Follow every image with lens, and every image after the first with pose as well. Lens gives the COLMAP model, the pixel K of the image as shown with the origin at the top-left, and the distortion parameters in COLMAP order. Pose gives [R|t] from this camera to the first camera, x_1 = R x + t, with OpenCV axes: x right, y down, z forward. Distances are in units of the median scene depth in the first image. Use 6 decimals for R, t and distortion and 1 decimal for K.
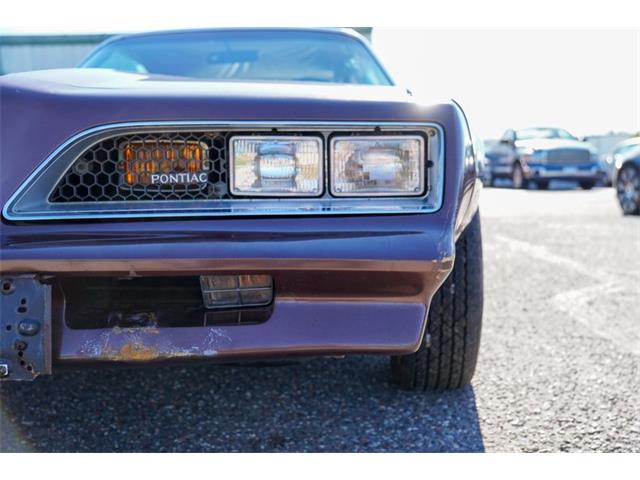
lens RADIAL K [[722.4, 0, 316.5], [0, 722.4, 238.0], [0, 0, 1]] dist [0.080853, 0.074517]
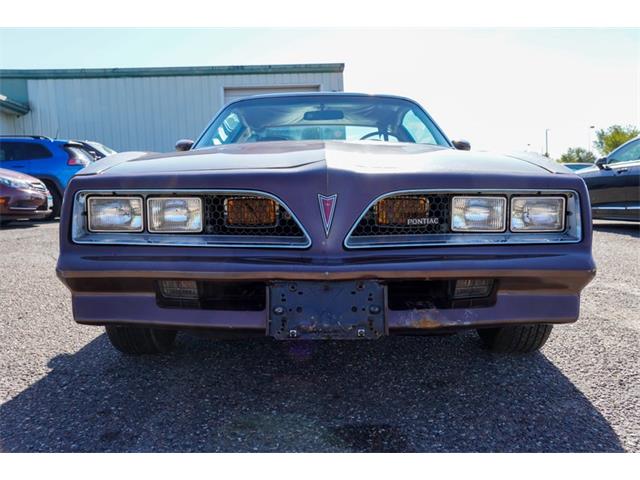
lens RADIAL K [[653.5, 0, 298.2], [0, 653.5, 237.7], [0, 0, 1]] dist [-0.044851, 0.250331]
pose [[0.997359, -0.000101, 0.072627, -0.588685], [0.000191, 0.999999, -0.001236, -0.042817], [-0.072627, 0.001247, 0.997358, -0.487382]]
